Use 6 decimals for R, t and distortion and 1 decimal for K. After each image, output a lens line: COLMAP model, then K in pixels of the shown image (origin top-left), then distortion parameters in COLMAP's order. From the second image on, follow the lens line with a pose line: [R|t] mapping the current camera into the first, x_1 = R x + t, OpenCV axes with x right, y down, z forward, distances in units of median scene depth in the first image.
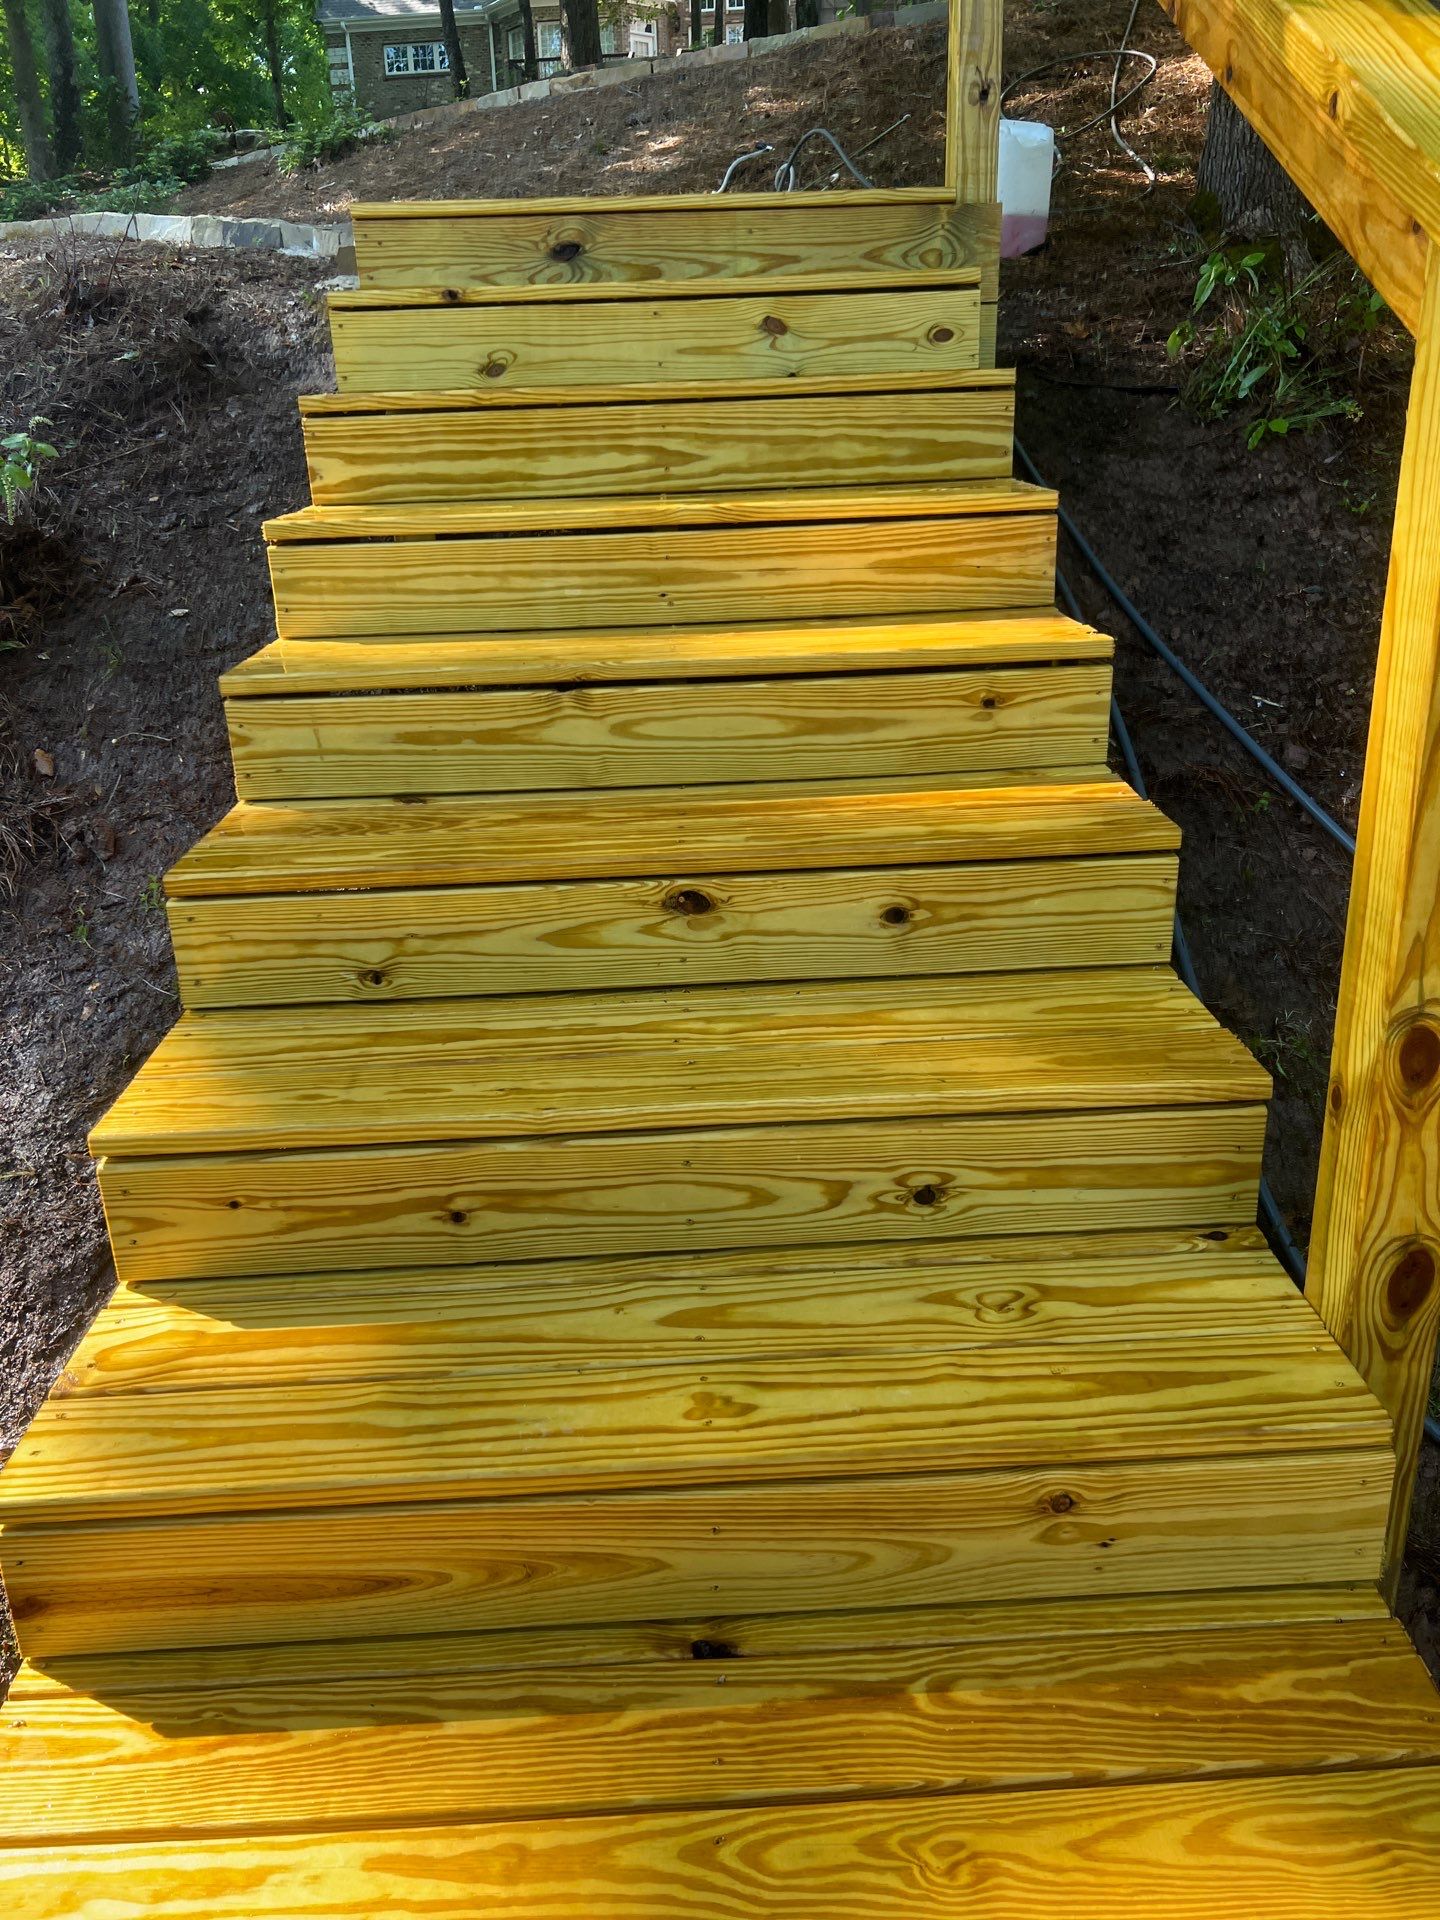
lens RADIAL K [[1449.5, 0, 705.0], [0, 1449.5, 950.1], [0, 0, 1]] dist [0.046844, -0.053197]
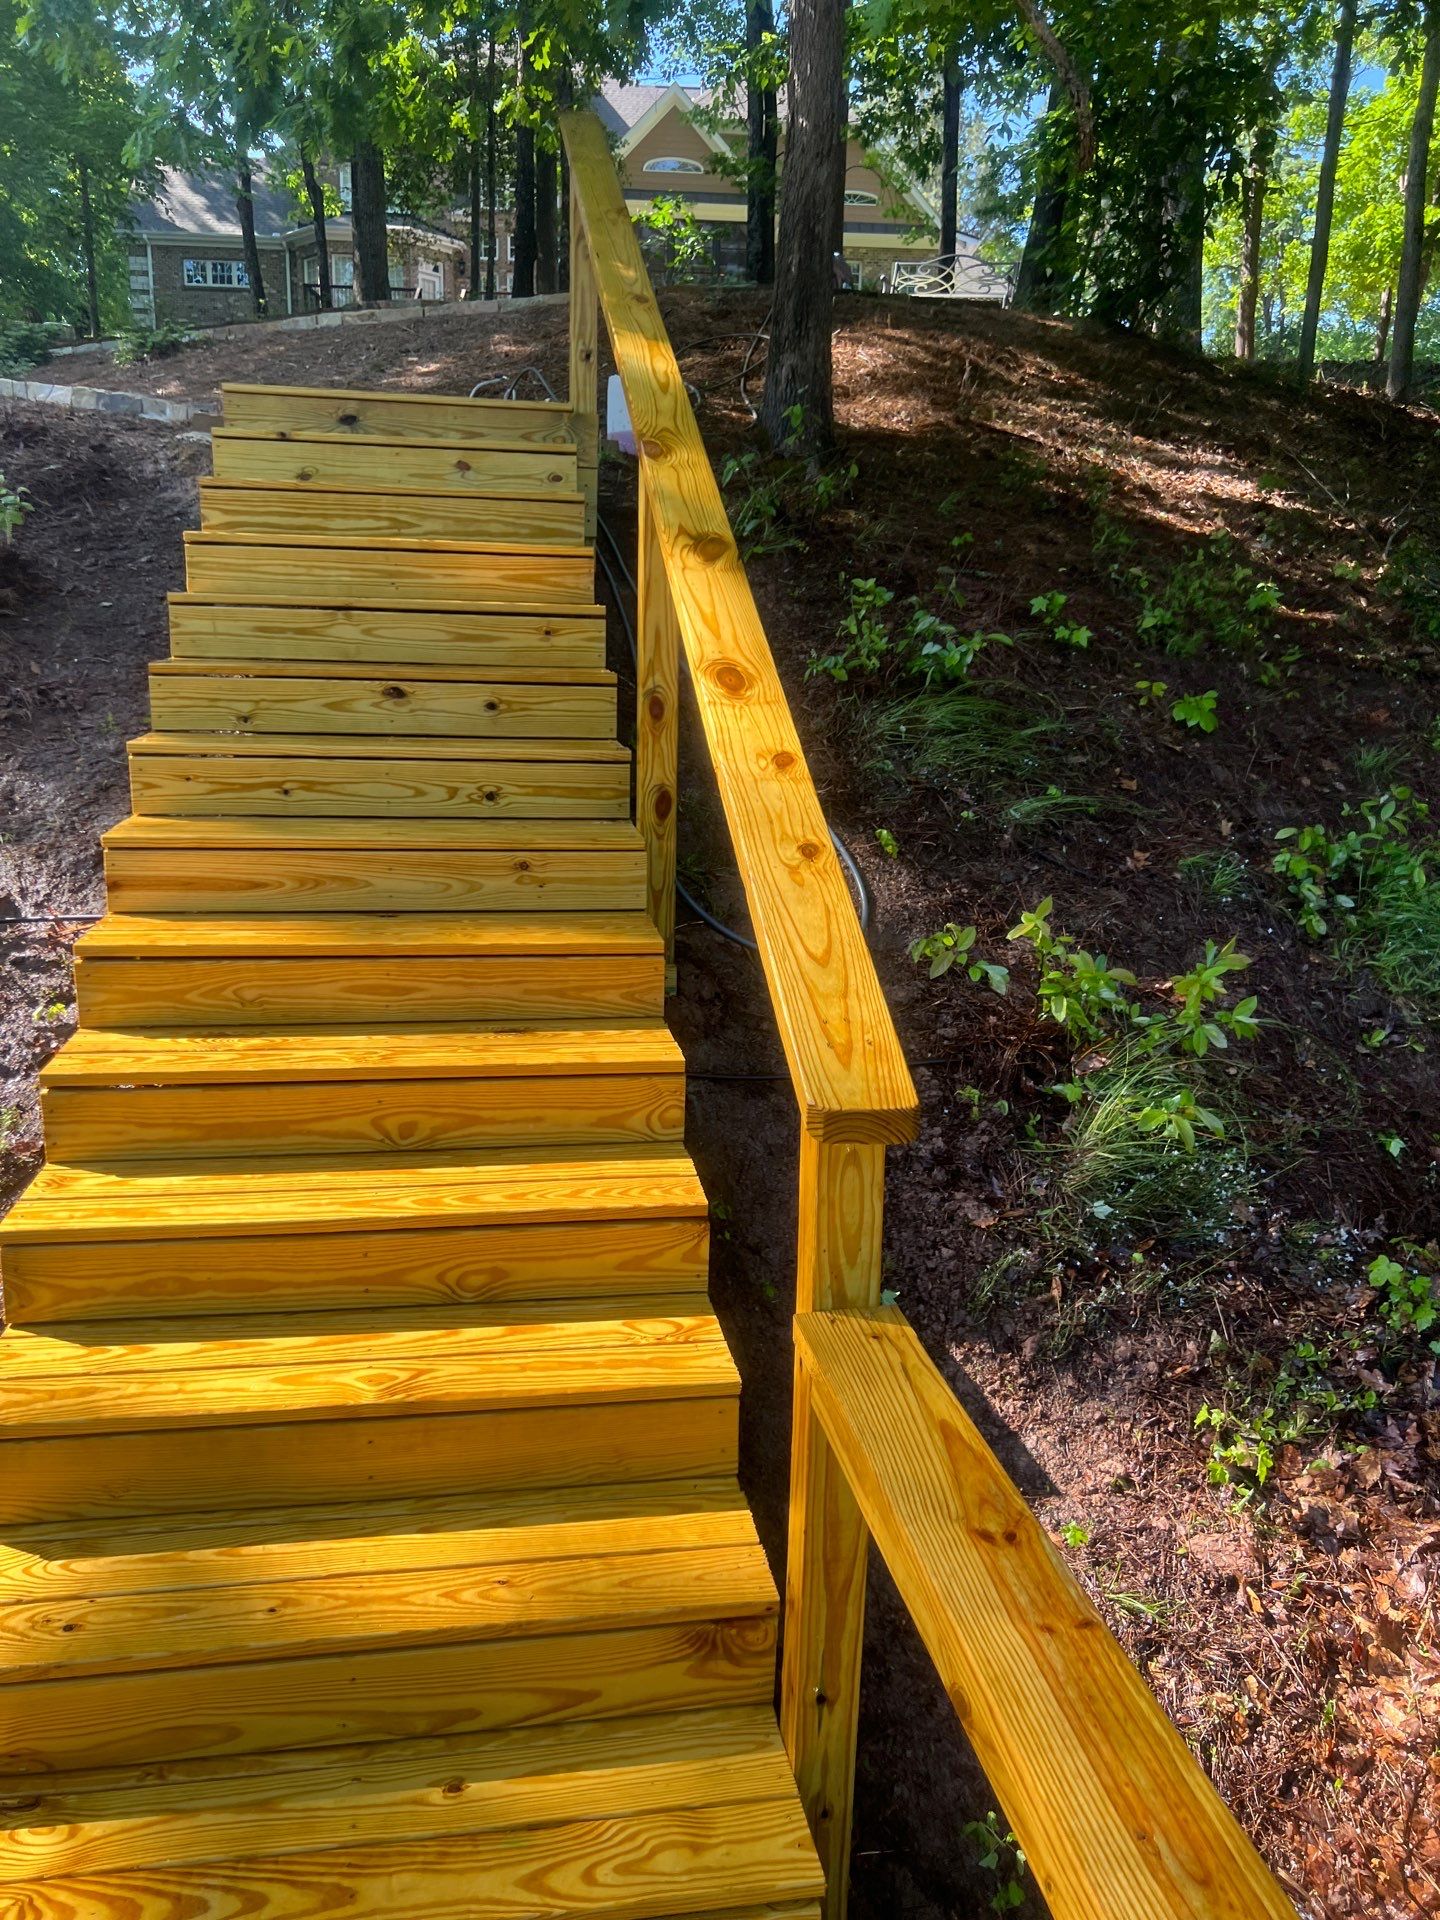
lens RADIAL K [[1449.5, 0, 704.0], [0, 1449.5, 997.0], [0, 0, 1]] dist [0.046844, -0.053197]
pose [[0.988252, 0.021290, 0.151340, 0.068190], [-0.005256, 0.994398, -0.105566, 0.350074], [-0.152740, 0.103531, 0.982829, -0.636800]]
